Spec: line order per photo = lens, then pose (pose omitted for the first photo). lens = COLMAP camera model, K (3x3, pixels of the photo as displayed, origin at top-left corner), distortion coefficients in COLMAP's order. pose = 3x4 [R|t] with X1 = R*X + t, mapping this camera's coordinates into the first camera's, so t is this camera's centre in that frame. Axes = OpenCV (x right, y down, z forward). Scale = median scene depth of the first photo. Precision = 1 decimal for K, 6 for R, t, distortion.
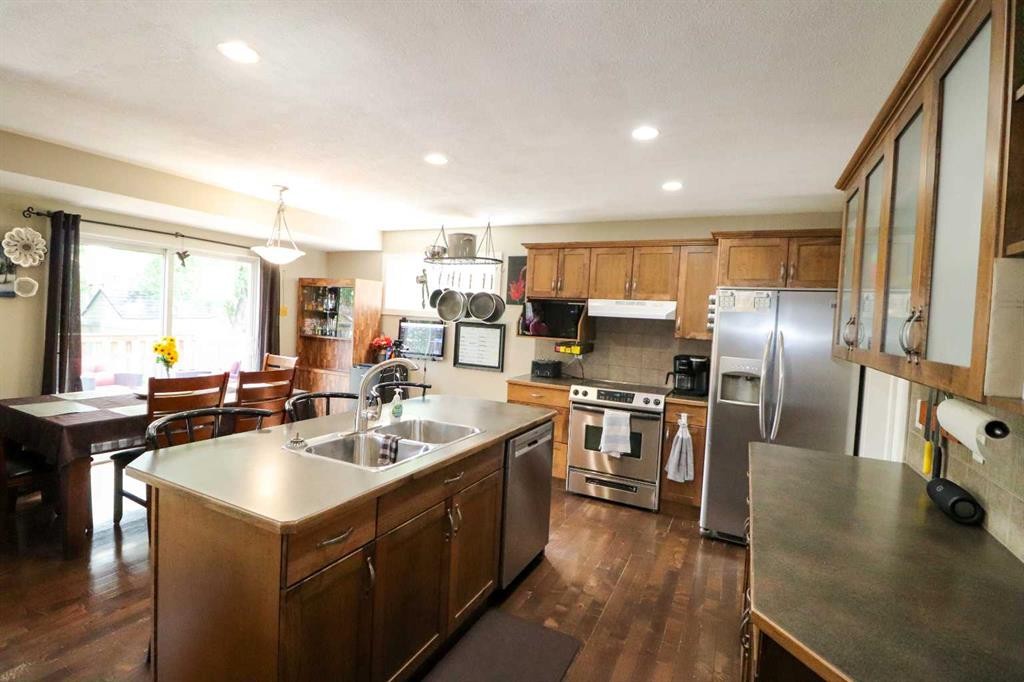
lens RADIAL K [[475.0, 0, 509.9], [0, 475.0, 336.2], [0, 0, 1]] dist [0.000539, -0.000312]
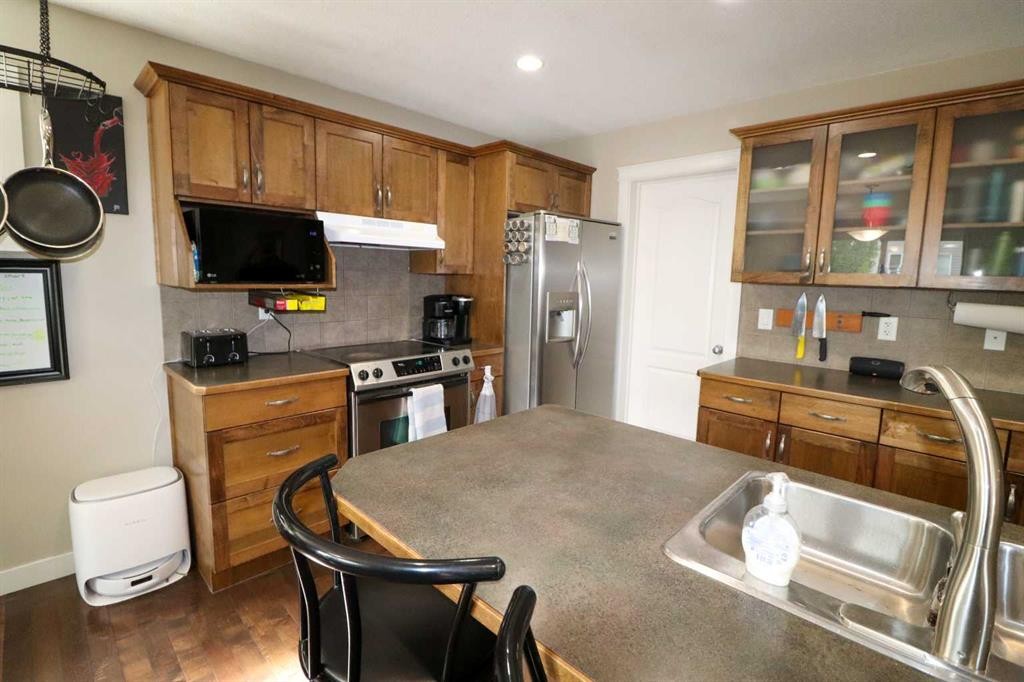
lens RADIAL K [[475.0, 0, 510.3], [0, 475.0, 333.8], [0, 0, 1]] dist [0.000539, -0.000312]
pose [[0.309363, -0.167401, 0.936094, -0.350011], [0.026638, 0.985523, 0.167436, -0.025691], [-0.950571, -0.026863, 0.309344, 0.660530]]
